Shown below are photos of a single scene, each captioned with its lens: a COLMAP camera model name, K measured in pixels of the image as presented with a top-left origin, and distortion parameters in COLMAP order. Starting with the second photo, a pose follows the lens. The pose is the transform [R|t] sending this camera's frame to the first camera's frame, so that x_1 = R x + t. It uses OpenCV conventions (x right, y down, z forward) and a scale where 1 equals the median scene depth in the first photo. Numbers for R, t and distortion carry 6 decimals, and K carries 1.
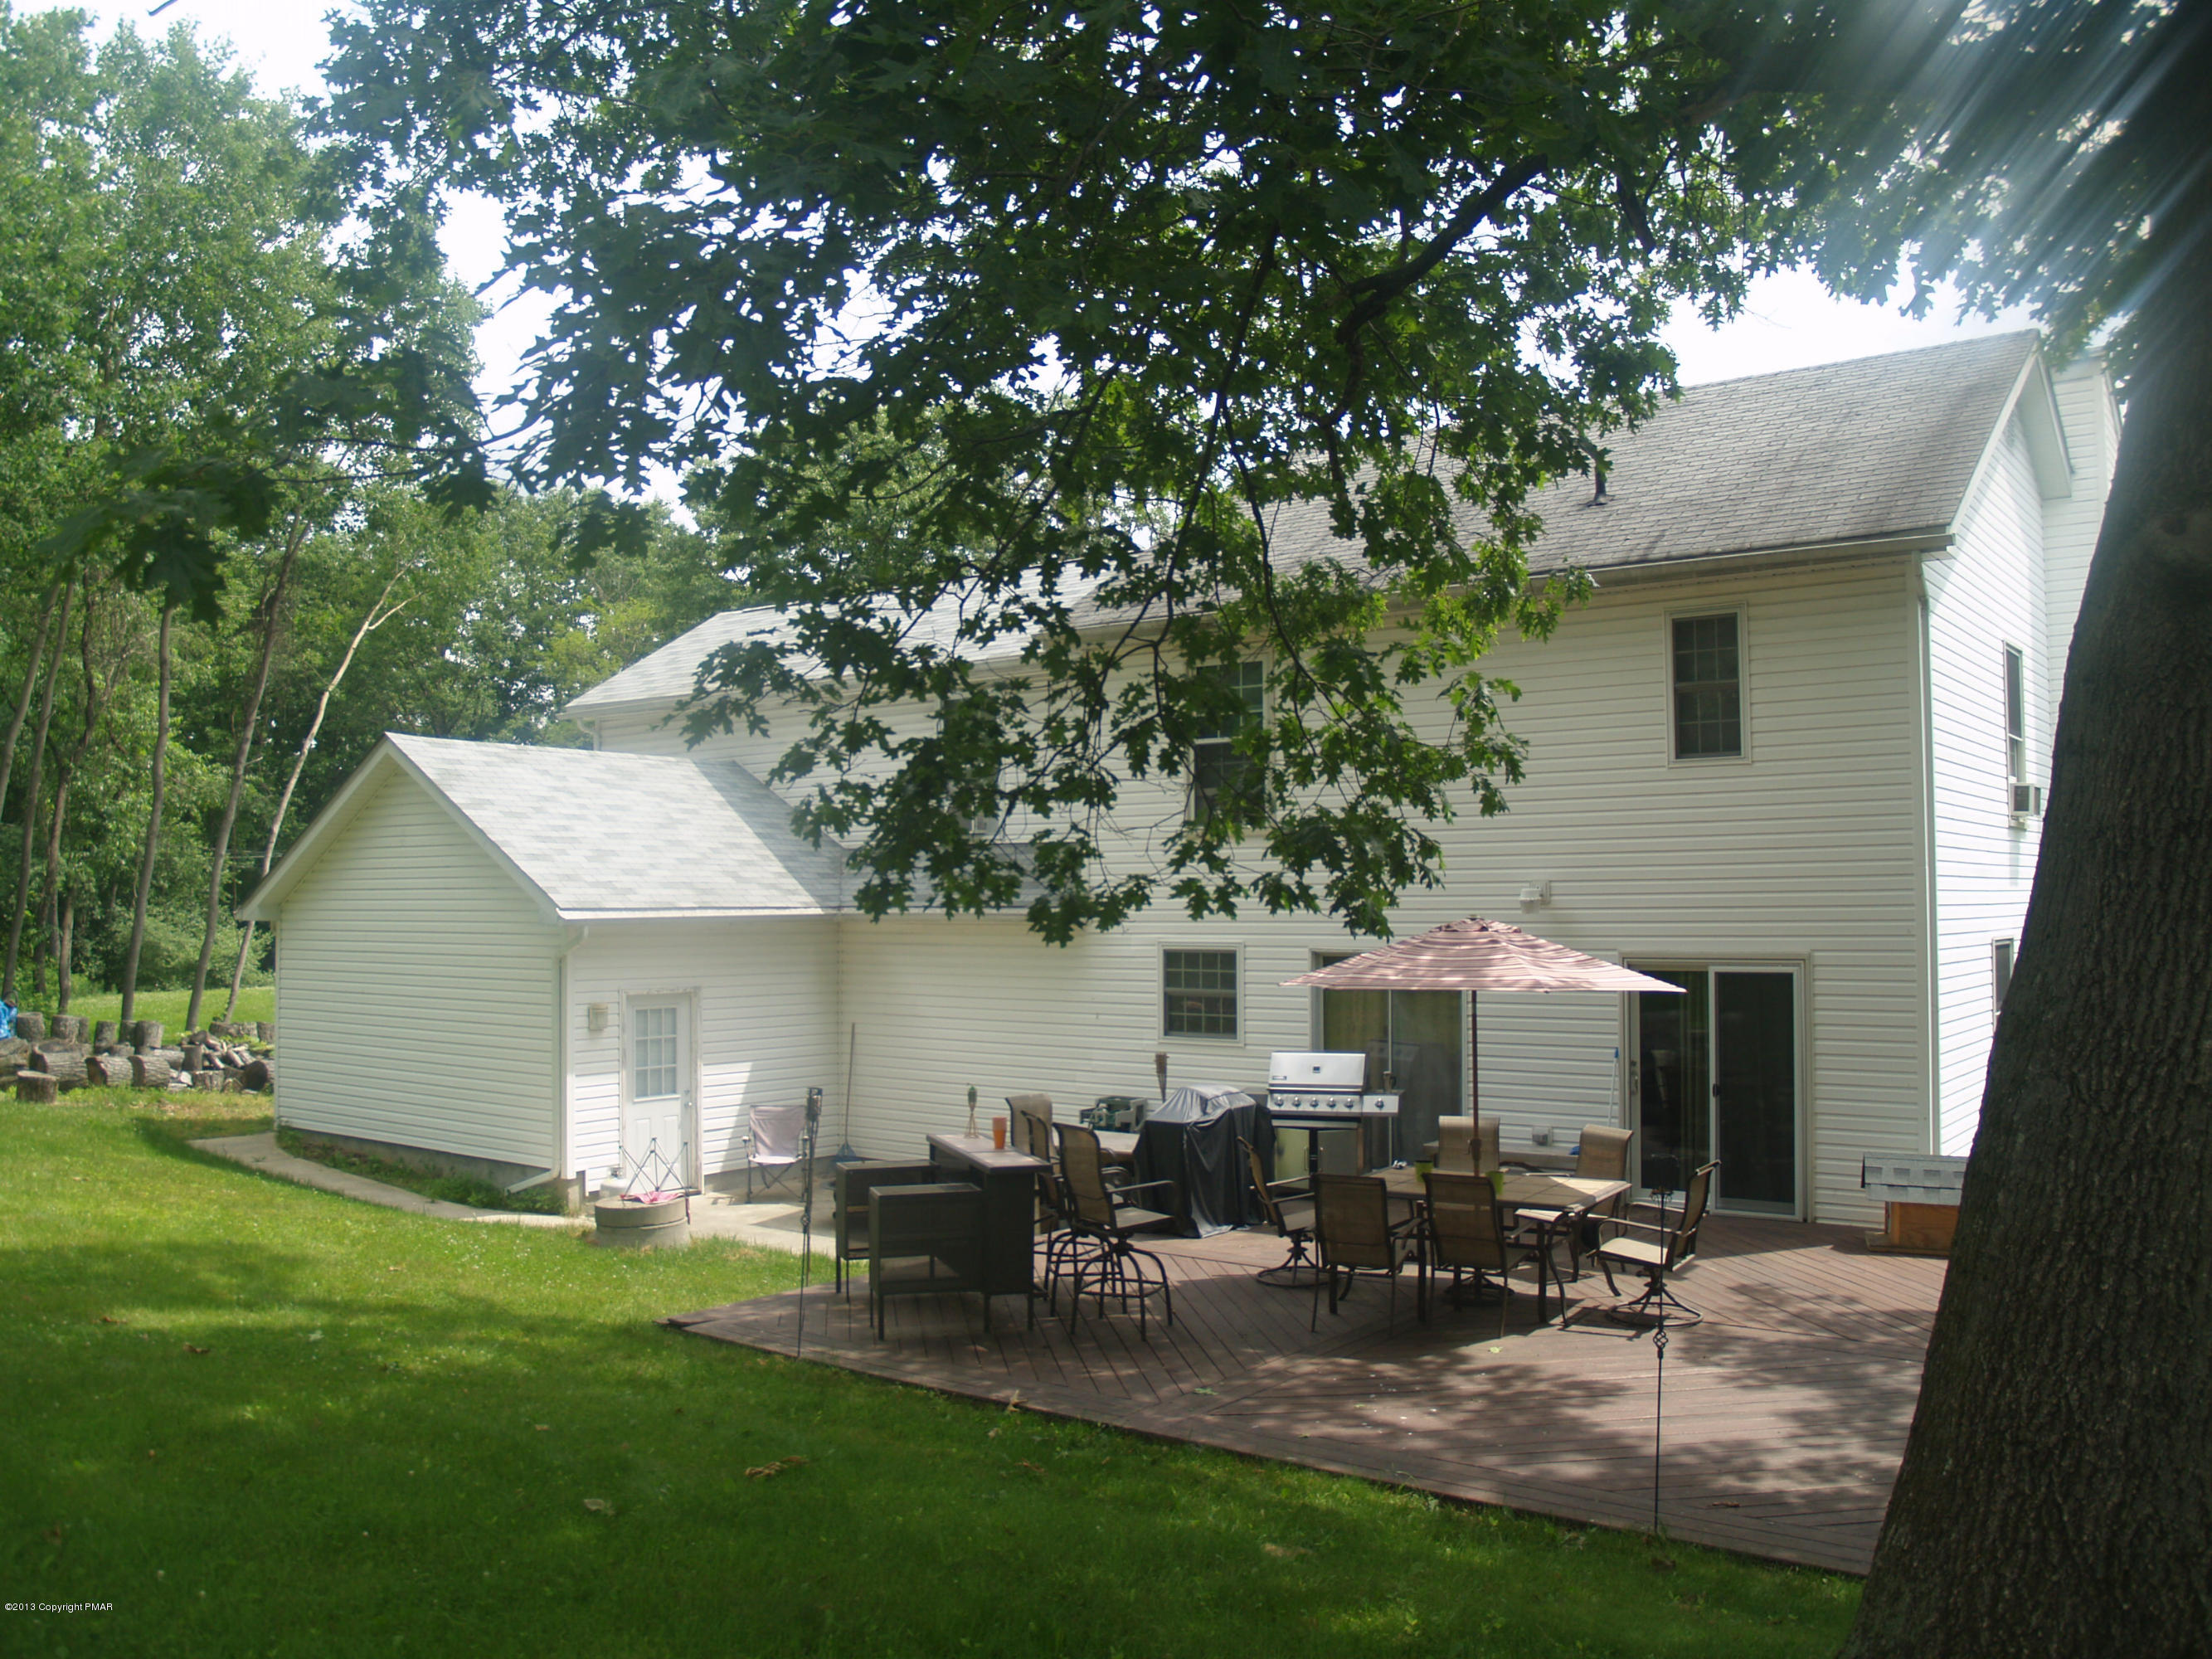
lens RADIAL K [[1821.4, 0, 1103.6], [0, 1821.4, 819.8], [0, 0, 1]] dist [-0.127219, 0.077350]
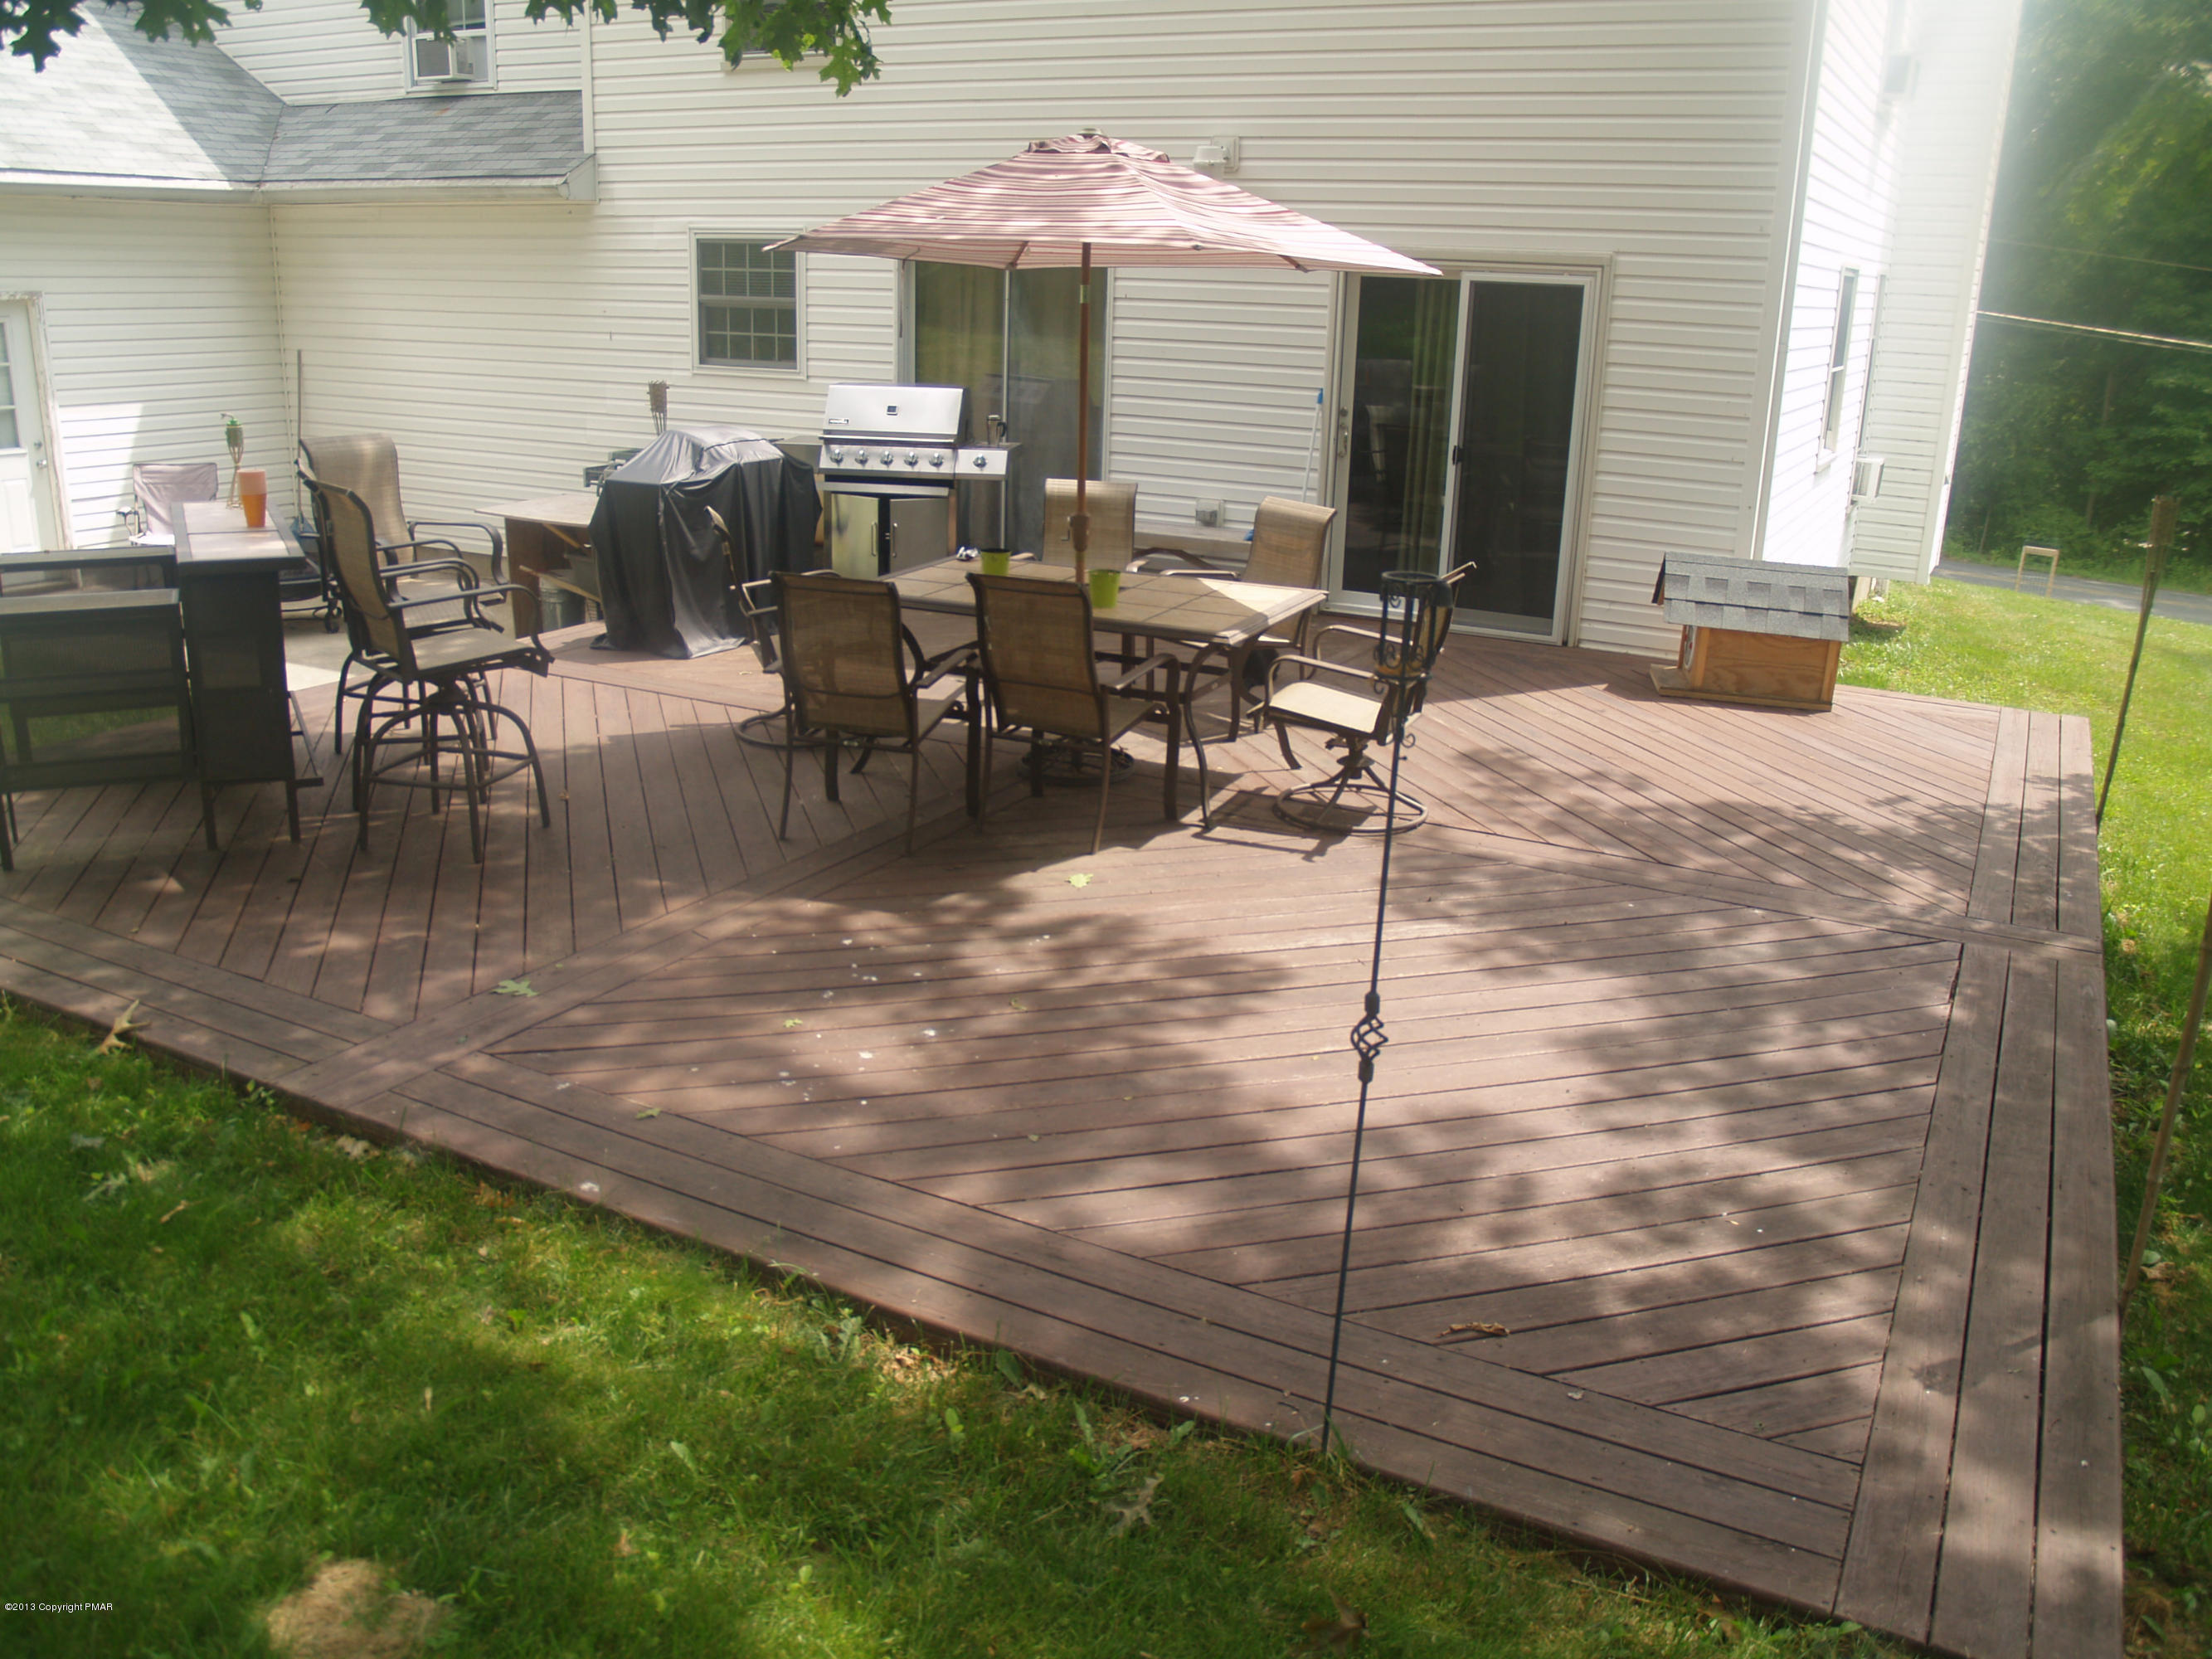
lens RADIAL K [[1818.1, 0, 1113.7], [0, 1818.1, 841.2], [0, 0, 1]] dist [-0.136332, 0.095675]
pose [[0.987153, -0.015221, 0.159054, 0.098334], [-0.041042, 0.937898, 0.344474, 0.057455], [-0.154420, -0.346576, 0.925224, 0.327780]]
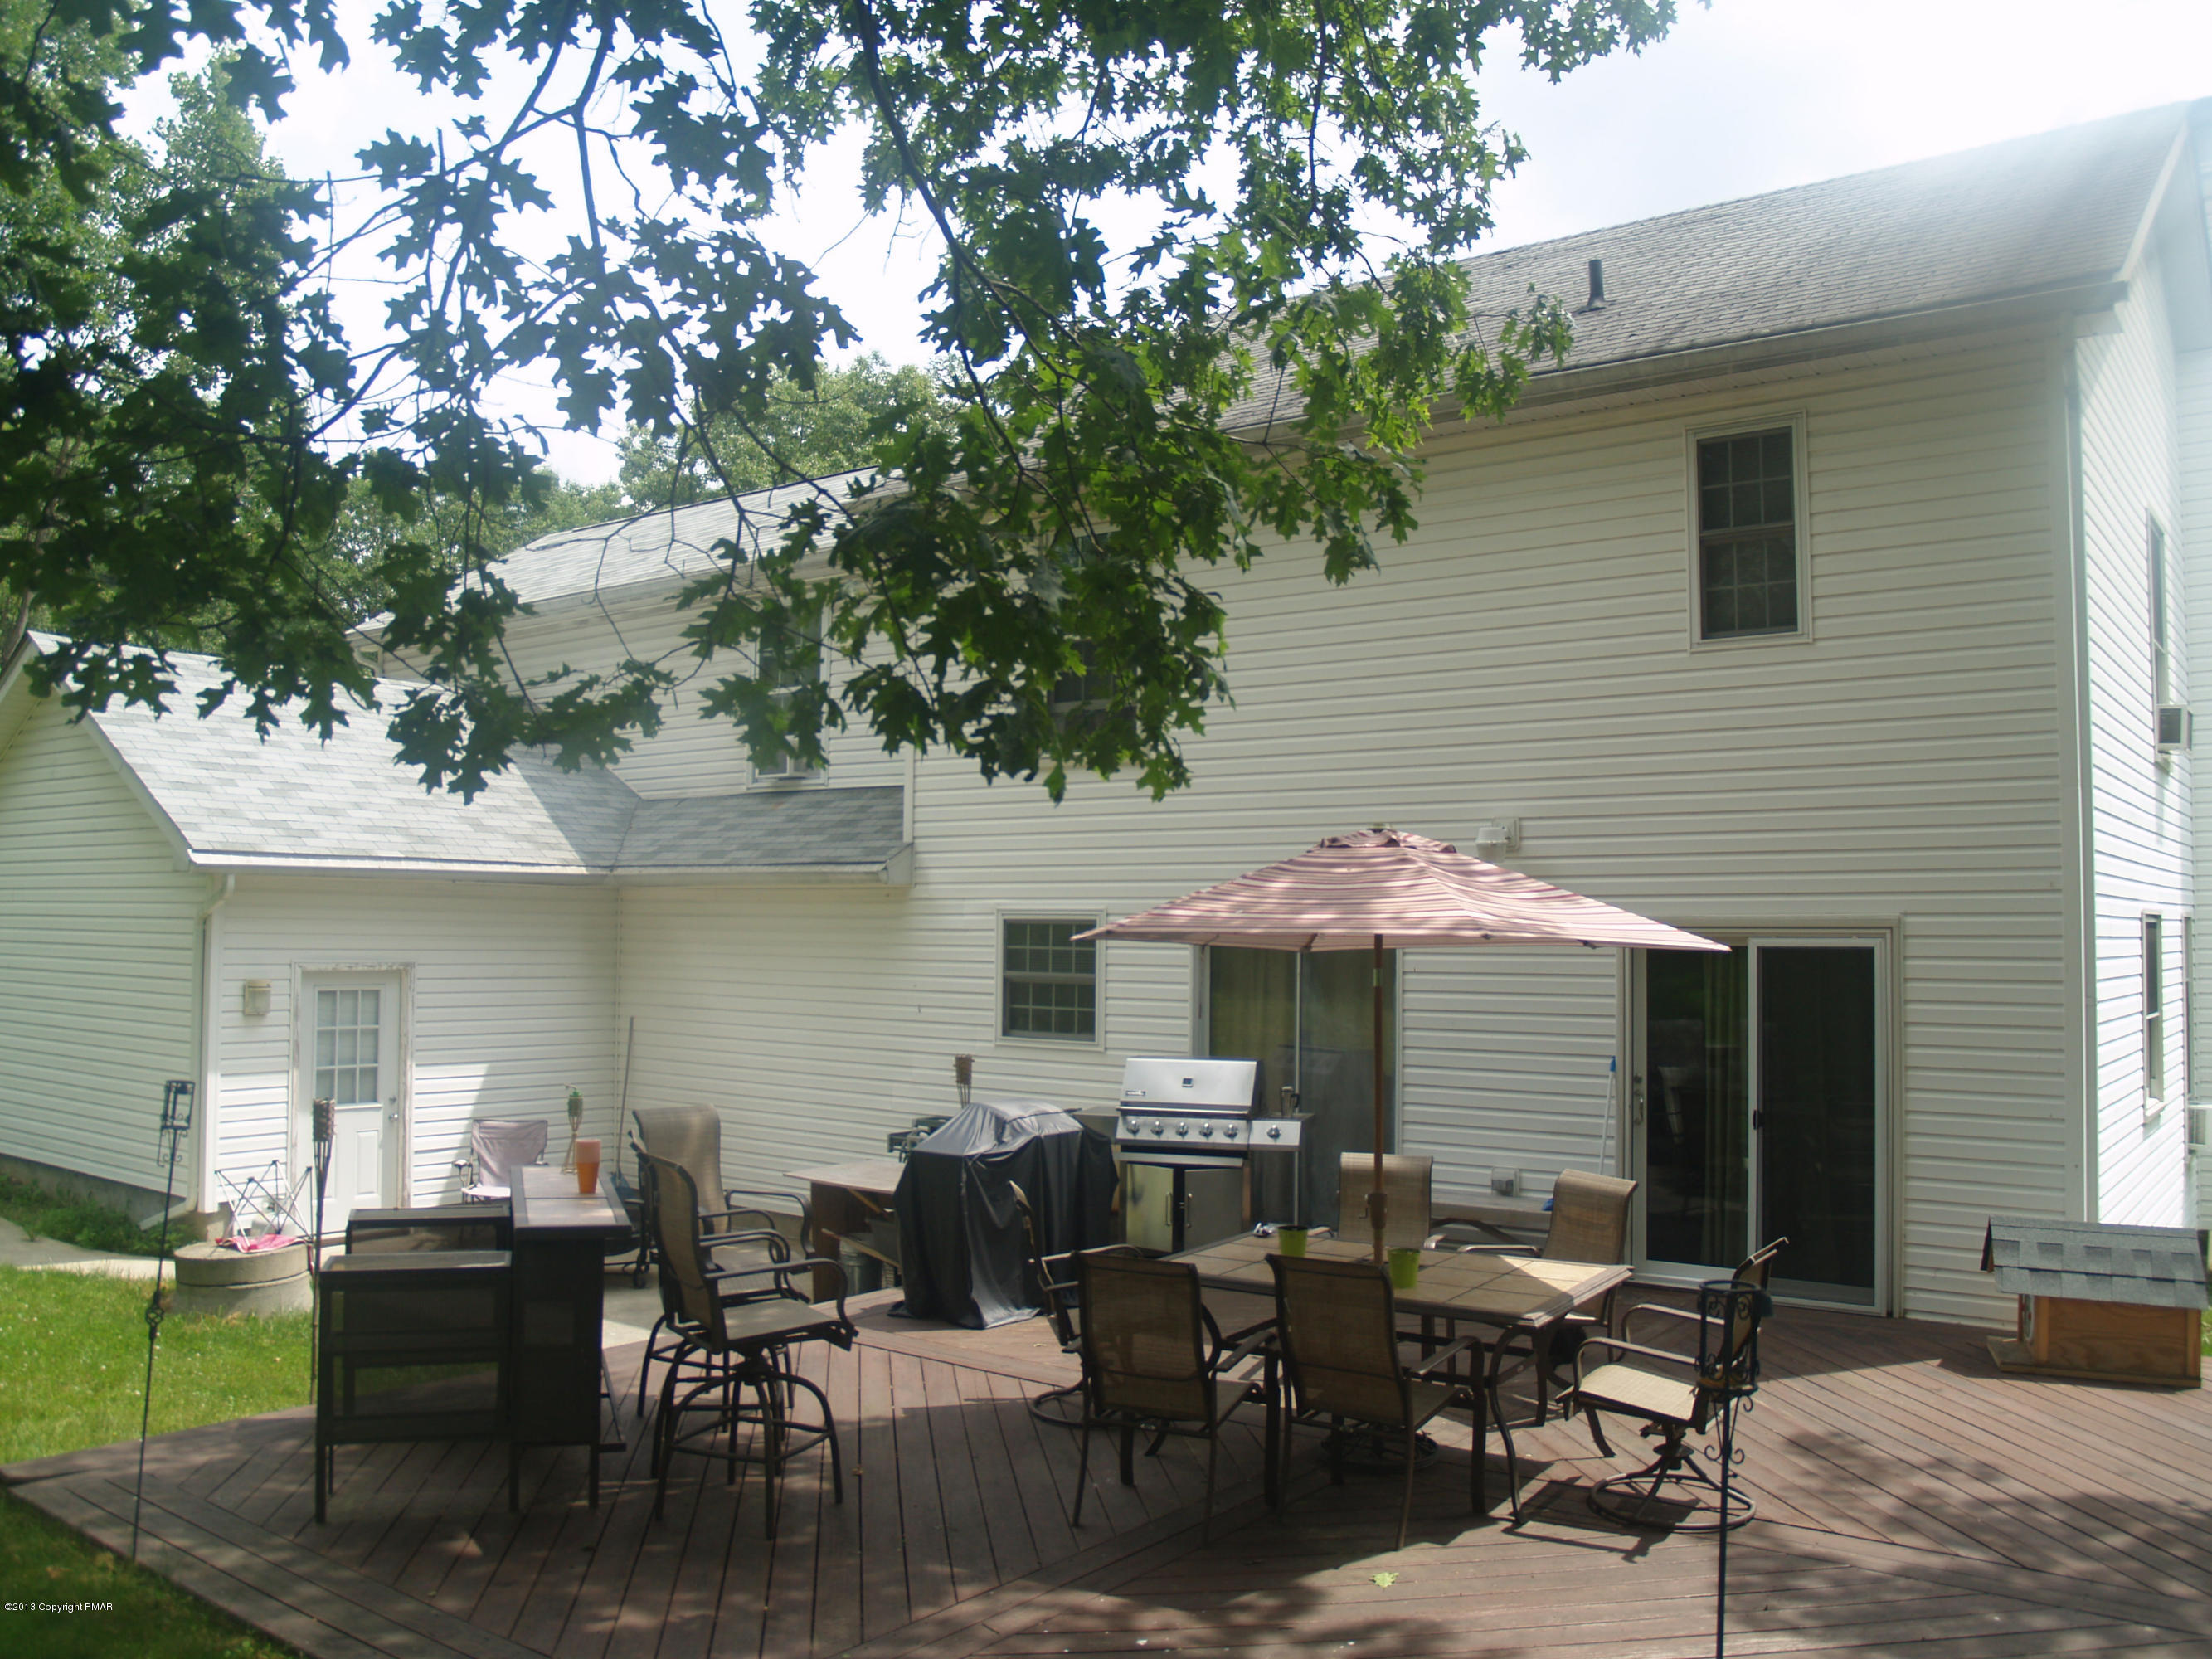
lens RADIAL K [[1821.4, 0, 1103.6], [0, 1821.4, 819.8], [0, 0, 1]] dist [-0.127219, 0.077350]
pose [[0.999904, 0.013482, -0.003322, 0.094439], [-0.013525, 0.999820, -0.013310, 0.049898], [0.003142, 0.013354, 0.999906, 0.321119]]
